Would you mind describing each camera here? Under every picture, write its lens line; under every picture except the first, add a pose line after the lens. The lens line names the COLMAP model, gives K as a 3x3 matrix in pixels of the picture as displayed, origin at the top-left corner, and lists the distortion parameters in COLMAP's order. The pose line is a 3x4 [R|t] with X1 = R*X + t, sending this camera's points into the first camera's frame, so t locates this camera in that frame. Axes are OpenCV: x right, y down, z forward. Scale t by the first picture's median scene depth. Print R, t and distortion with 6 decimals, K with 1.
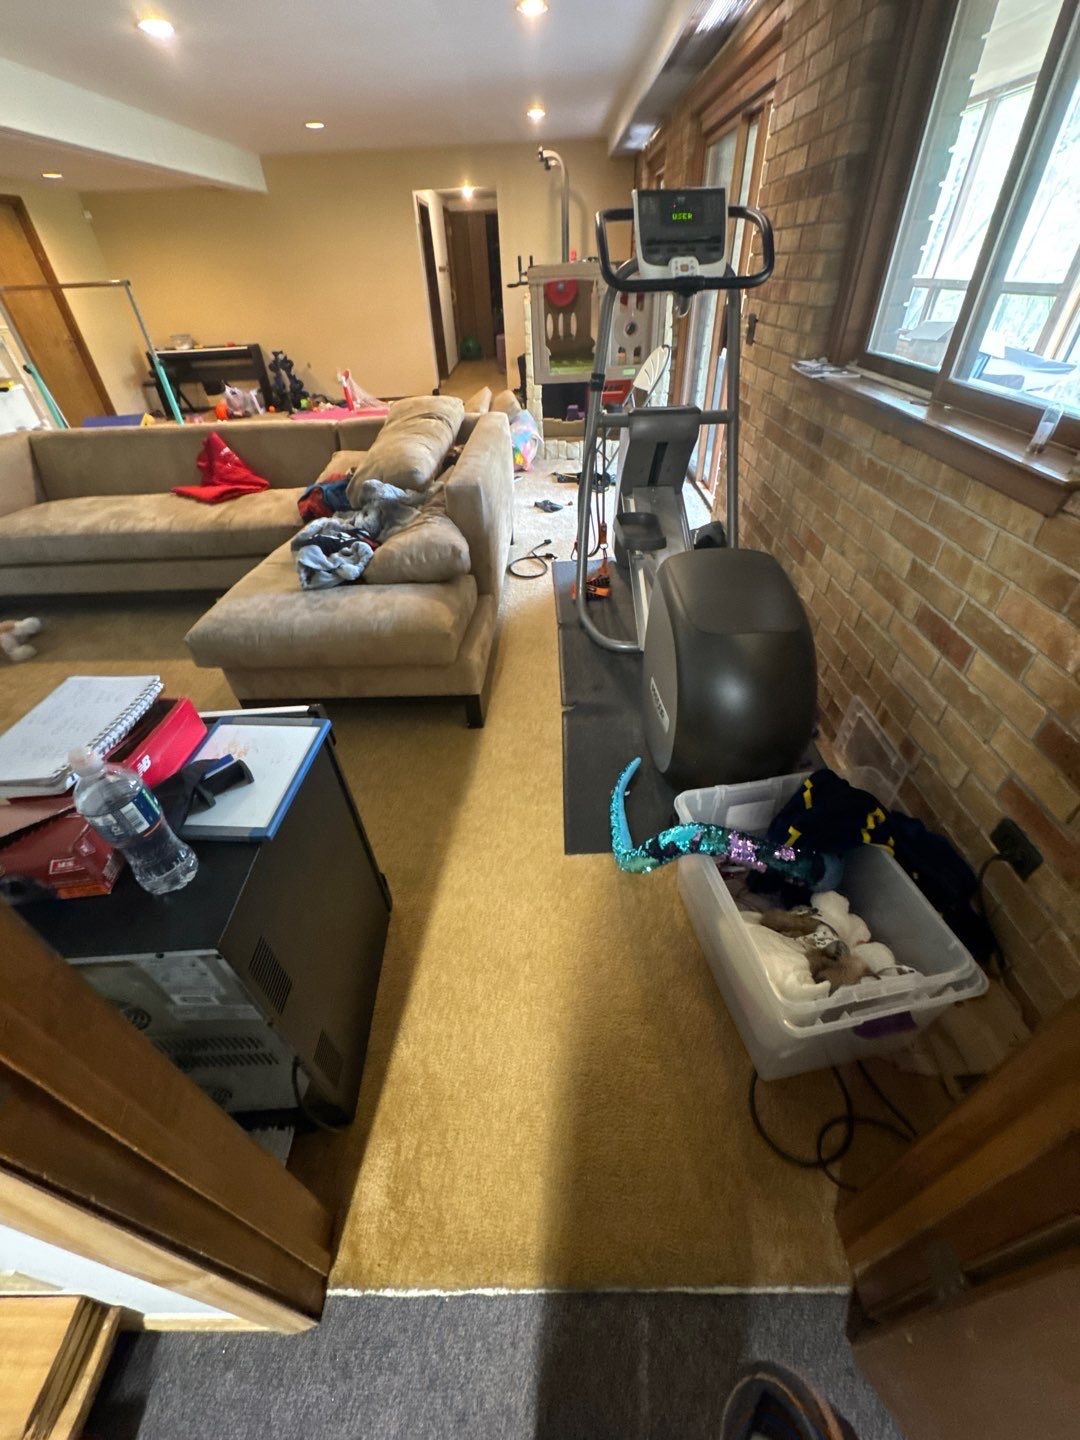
lens RADIAL K [[574.9, 0, 539.2], [0, 574.9, 720.6], [0, 0, 1]] dist [-0.002419, -0.000481]
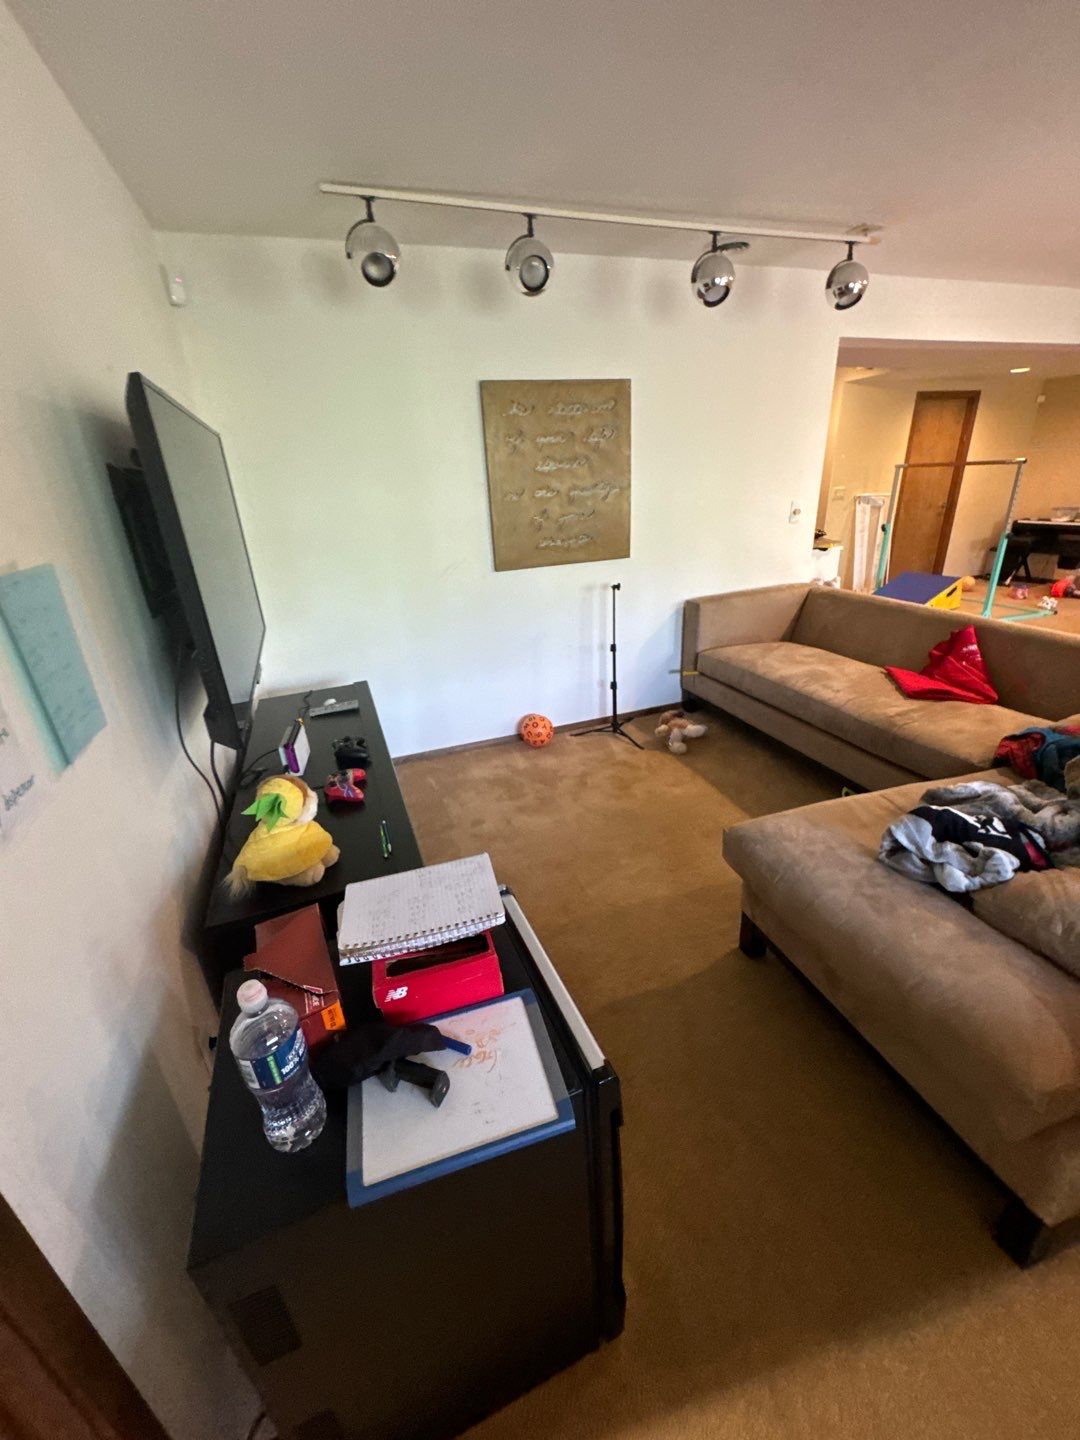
lens RADIAL K [[574.9, 0, 535.5], [0, 574.9, 720.4], [0, 0, 1]] dist [-0.002419, -0.000481]
pose [[0.336353, 0.379310, -0.861969, 0.007289], [-0.551823, 0.821084, 0.145989, -0.175978], [0.763124, 0.426551, 0.485486, 0.170628]]
